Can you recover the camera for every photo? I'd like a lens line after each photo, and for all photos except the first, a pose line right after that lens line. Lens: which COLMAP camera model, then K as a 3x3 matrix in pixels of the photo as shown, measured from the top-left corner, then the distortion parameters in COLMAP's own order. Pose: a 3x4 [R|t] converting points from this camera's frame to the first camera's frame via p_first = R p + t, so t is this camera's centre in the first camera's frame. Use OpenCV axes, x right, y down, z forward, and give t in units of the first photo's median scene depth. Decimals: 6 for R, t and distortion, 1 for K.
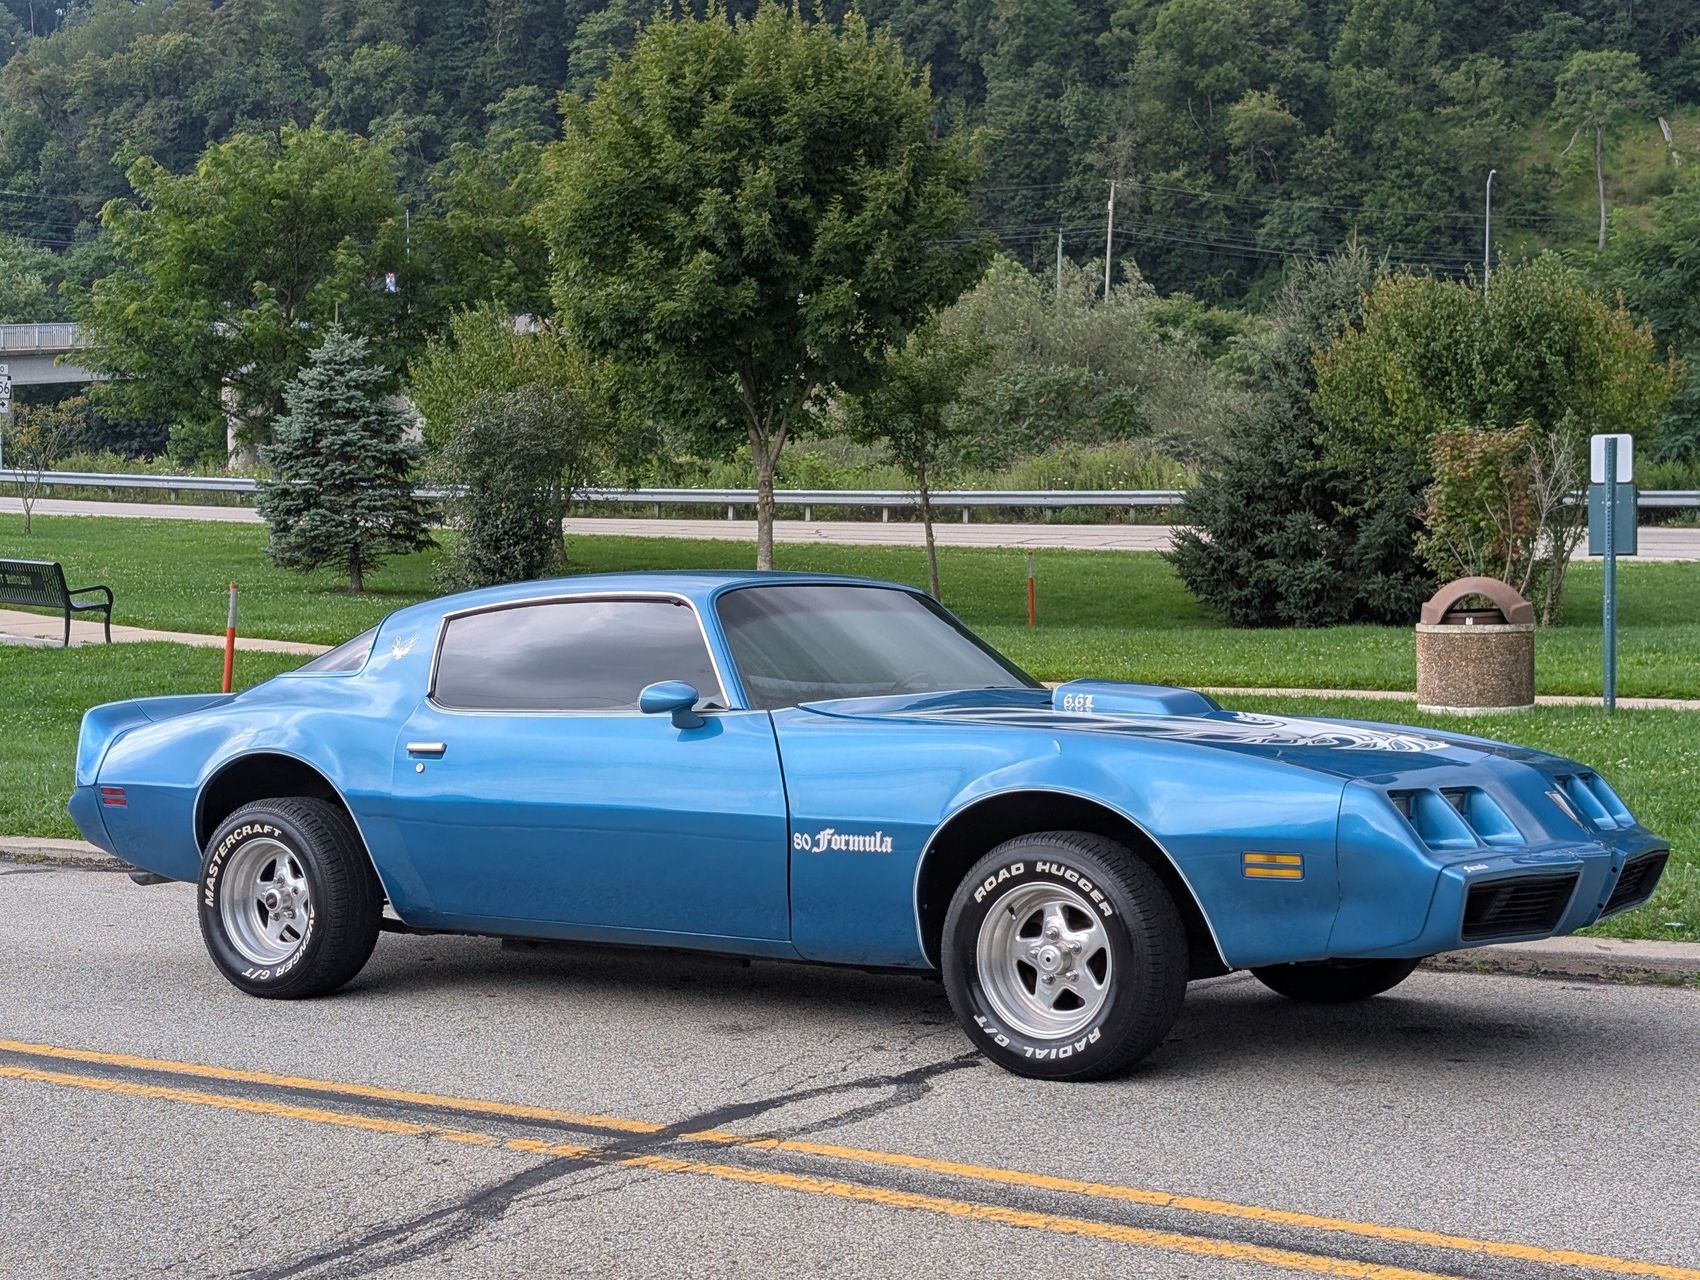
lens RADIAL K [[2597.6, 0, 858.0], [0, 2597.6, 612.1], [0, 0, 1]] dist [0.218929, -0.933334]
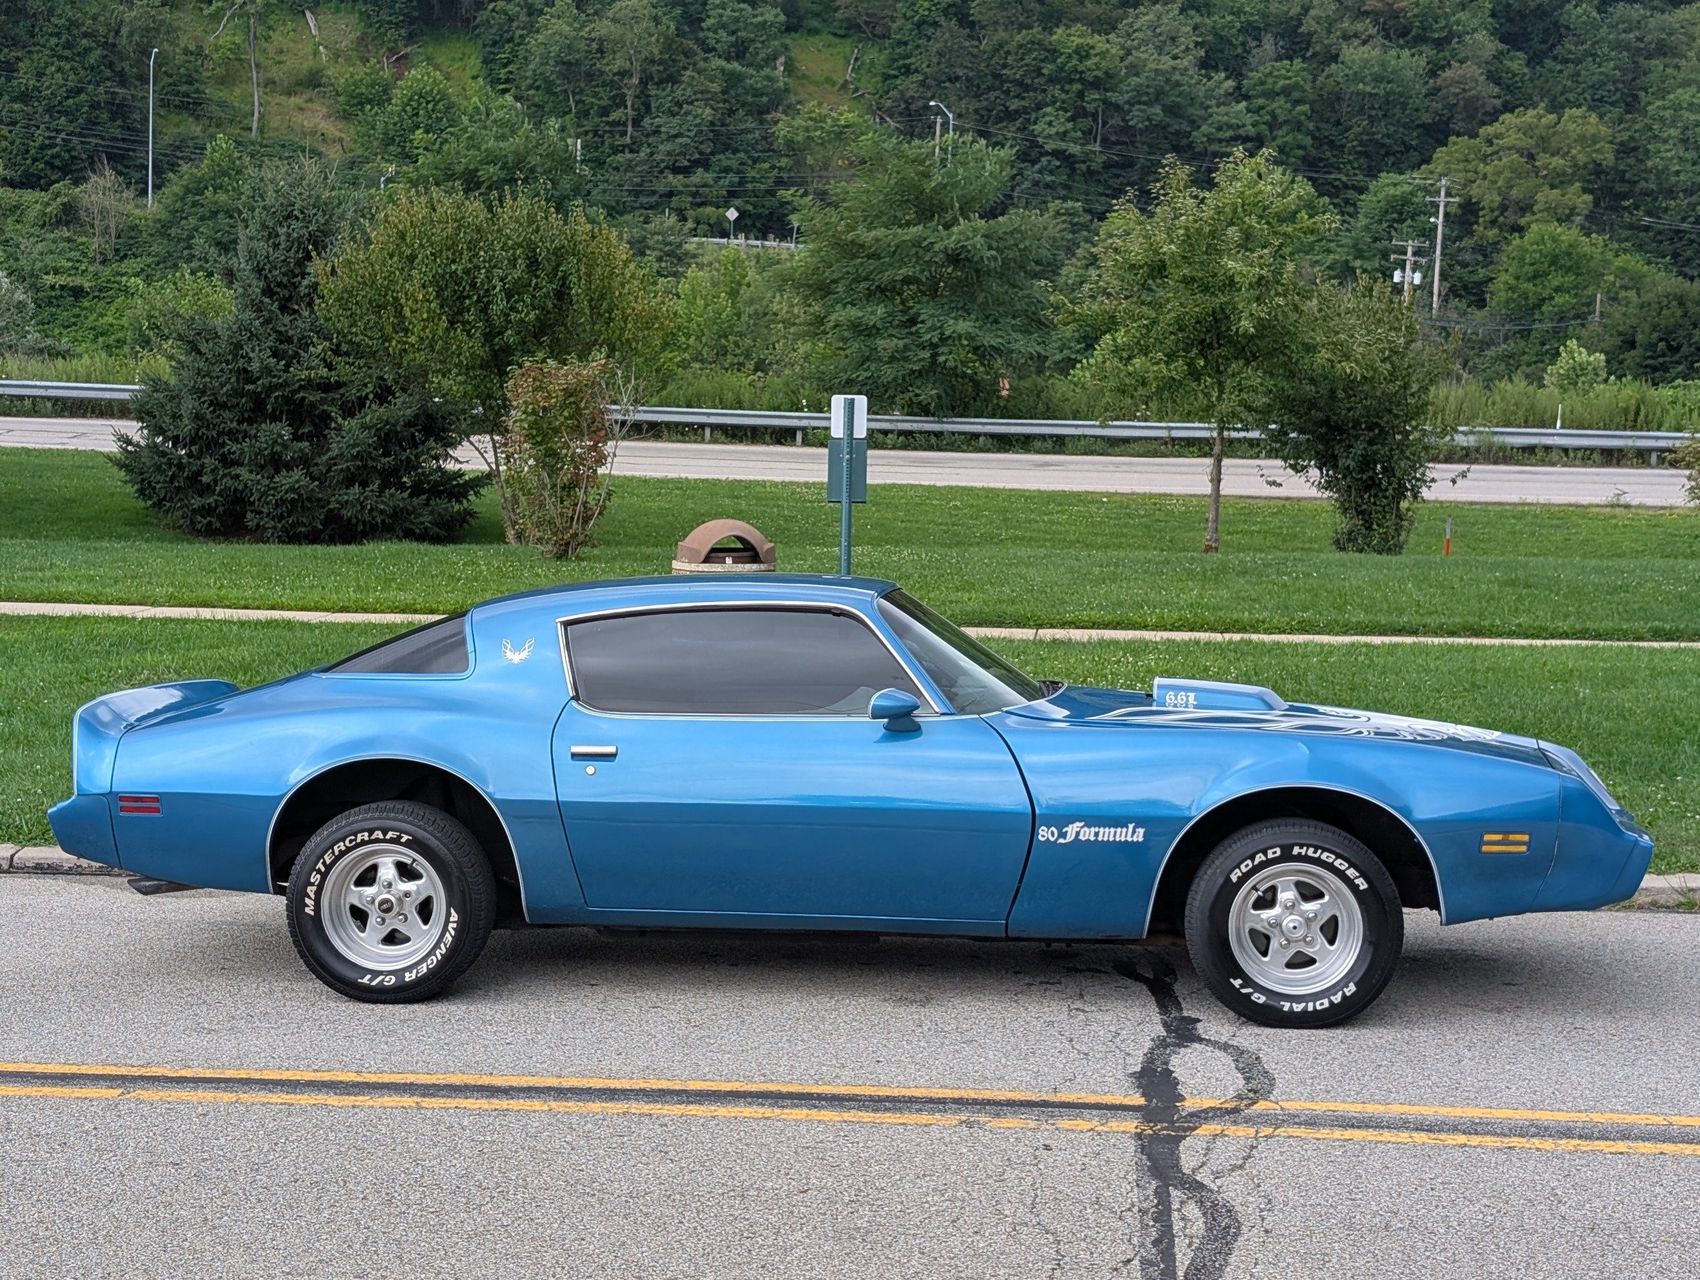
lens RADIAL K [[2584.4, 0, 802.9], [0, 2584.4, 660.0], [0, 0, 1]] dist [0.247310, -1.105258]
pose [[0.882459, -0.016418, 0.470103, -0.142725], [-0.013554, 0.998088, 0.060300, -0.011752], [-0.470195, -0.059584, 0.880549, 0.015672]]
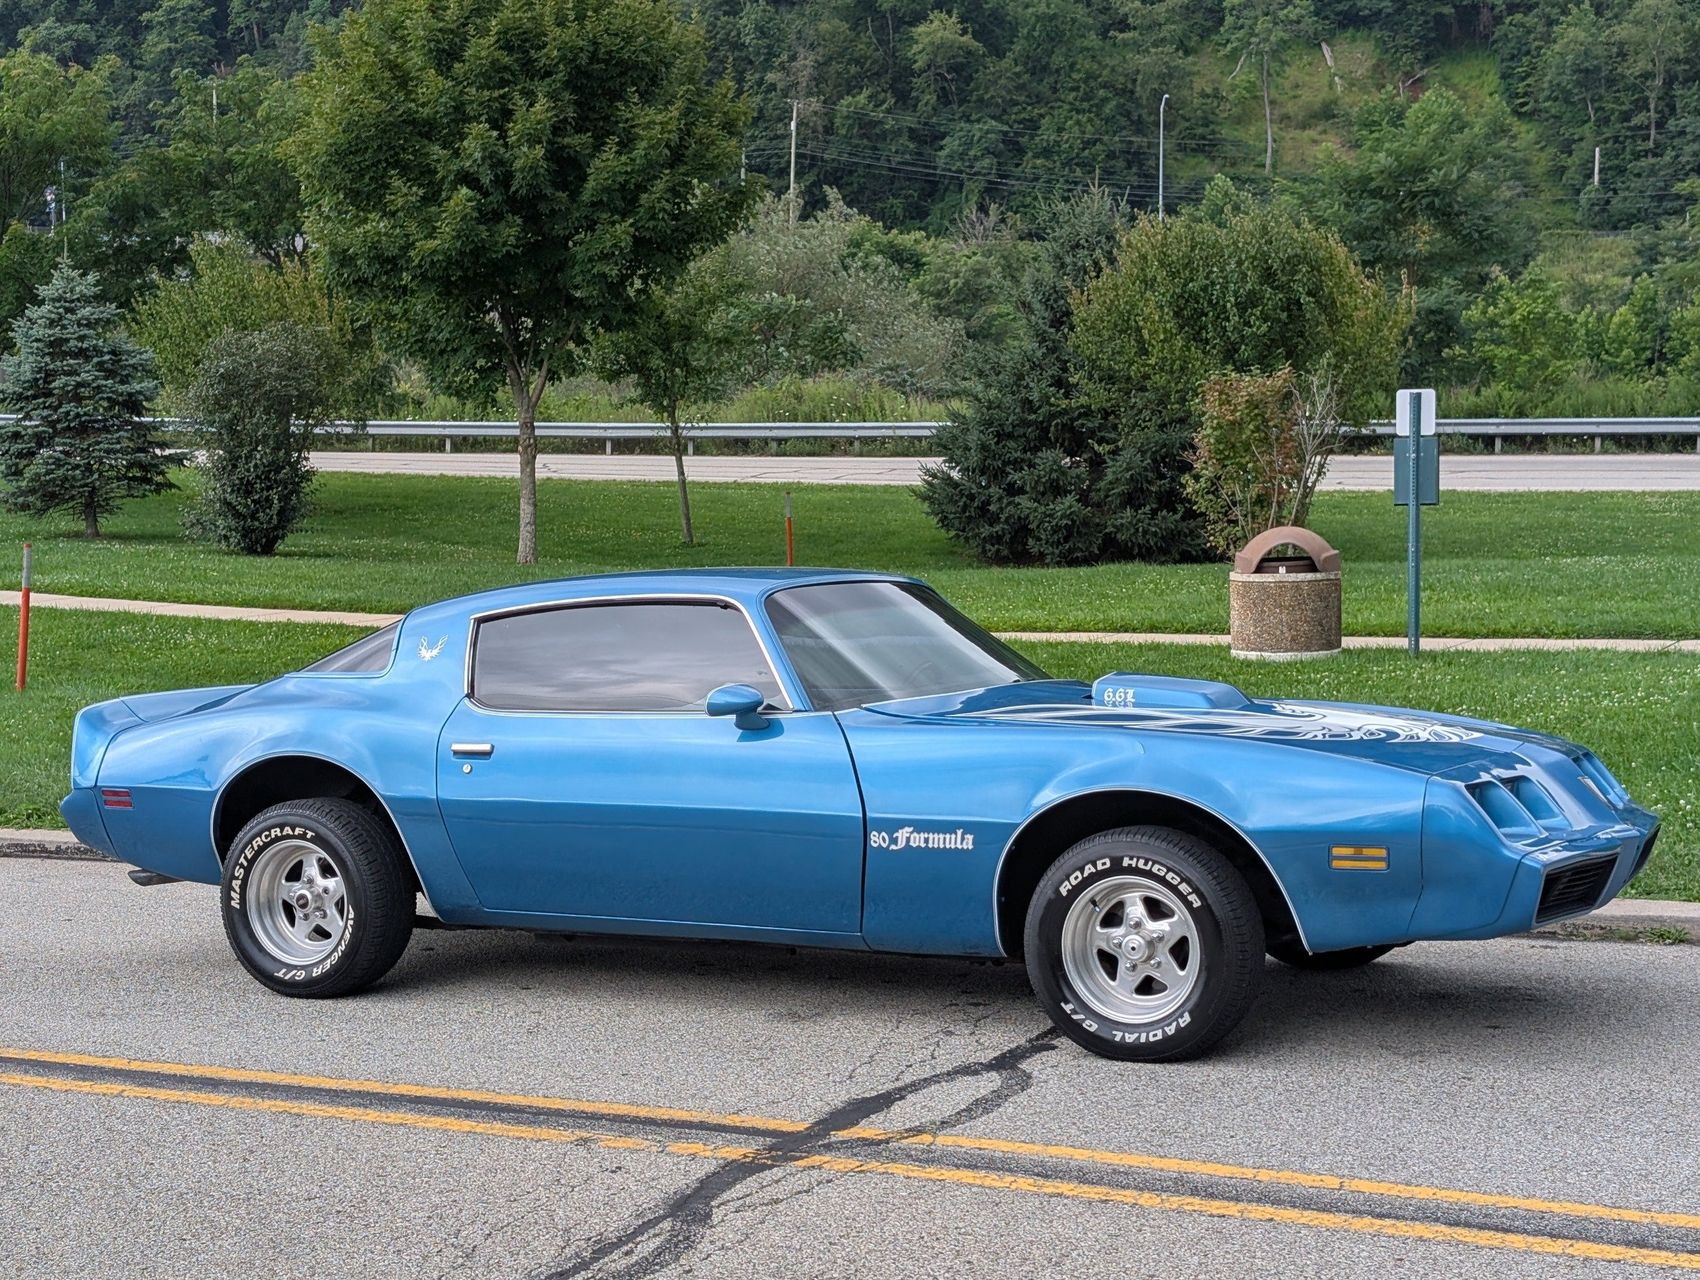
lens RADIAL K [[2592.6, 0, 870.4], [0, 2592.6, 669.4], [0, 0, 1]] dist [0.229049, -1.013965]
pose [[0.991954, -0.018391, 0.125253, -0.034274], [0.011900, 0.998556, 0.052378, -0.007575], [-0.126035, -0.050466, 0.990741, -0.004888]]
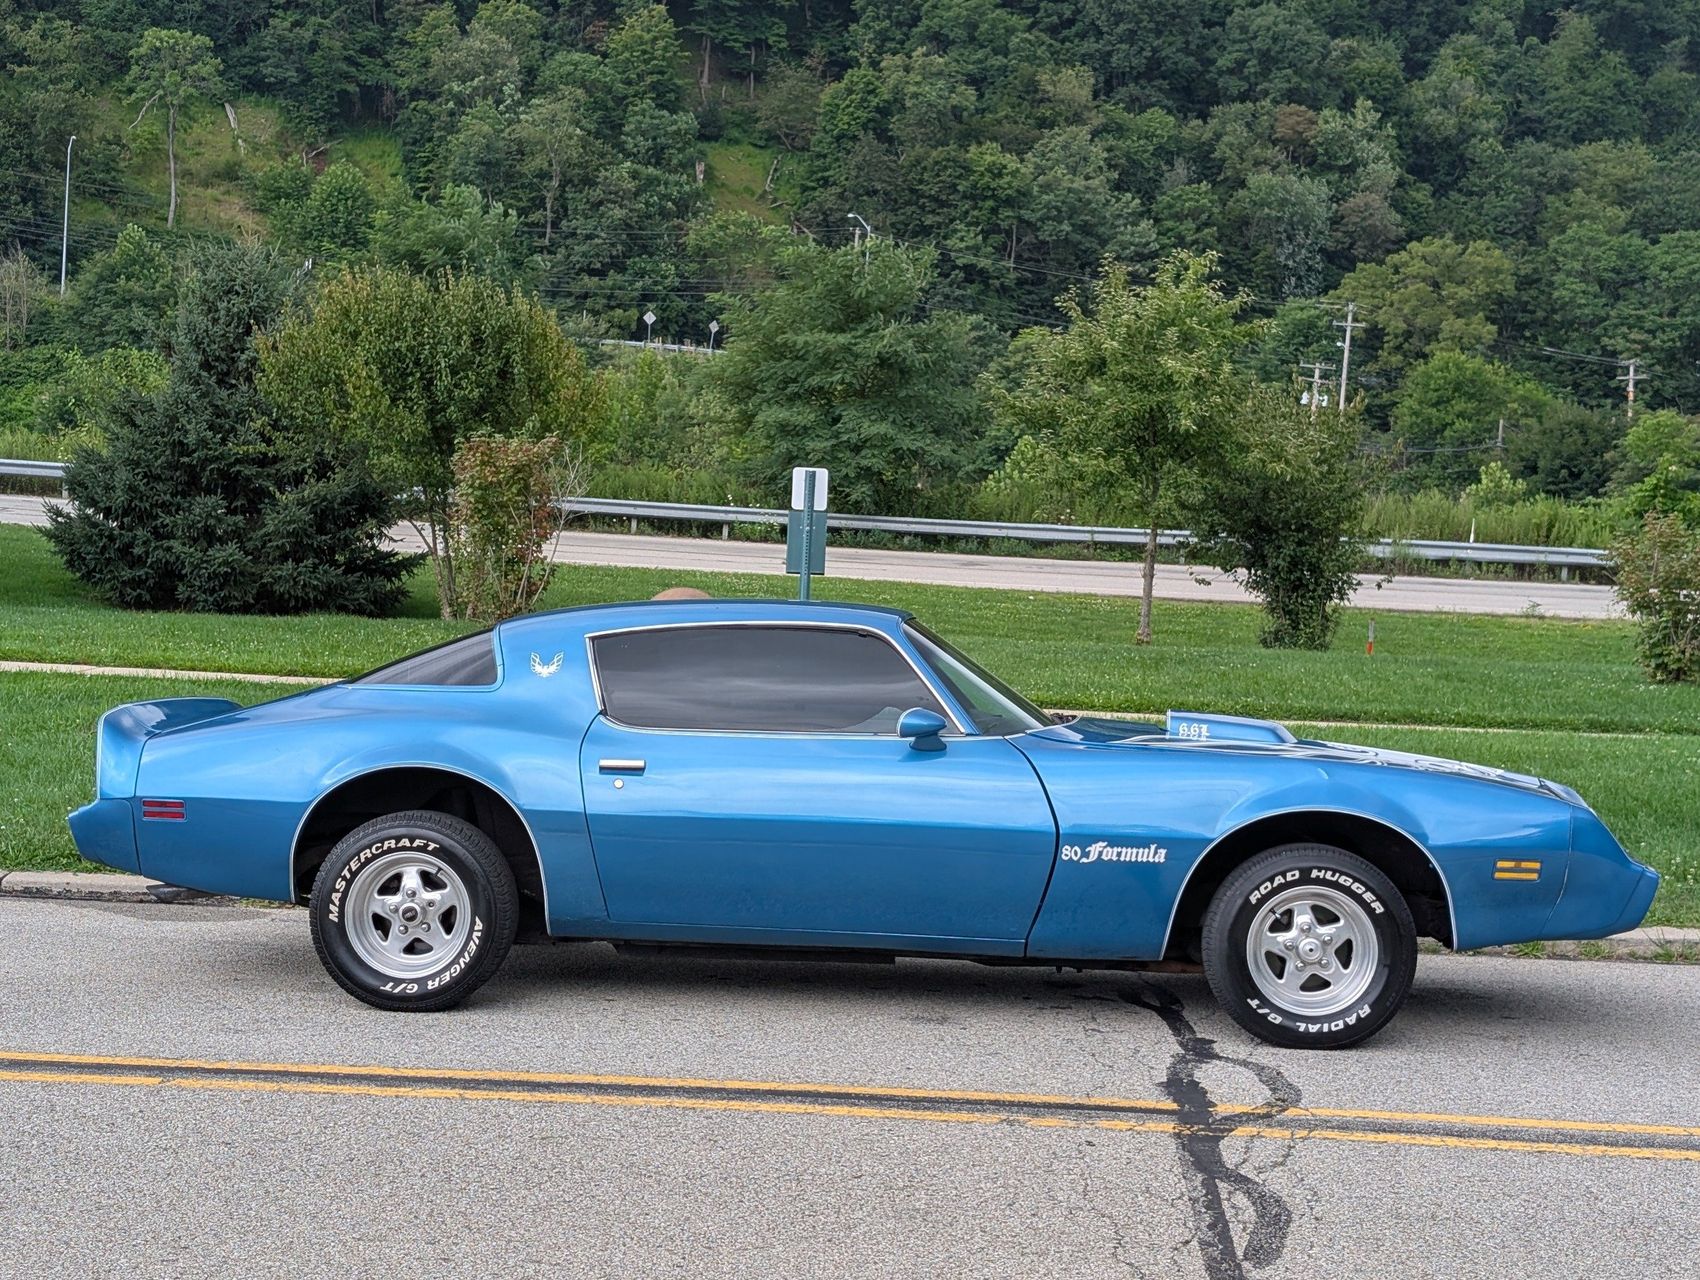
lens RADIAL K [[2582.9, 0, 814.6], [0, 2582.9, 687.4], [0, 0, 1]] dist [0.243198, -1.067379]
pose [[0.862457, 0.018086, 0.505806, -0.154894], [-0.037918, 0.998862, 0.028937, -0.002879], [-0.504707, -0.044136, 0.862161, 0.018364]]
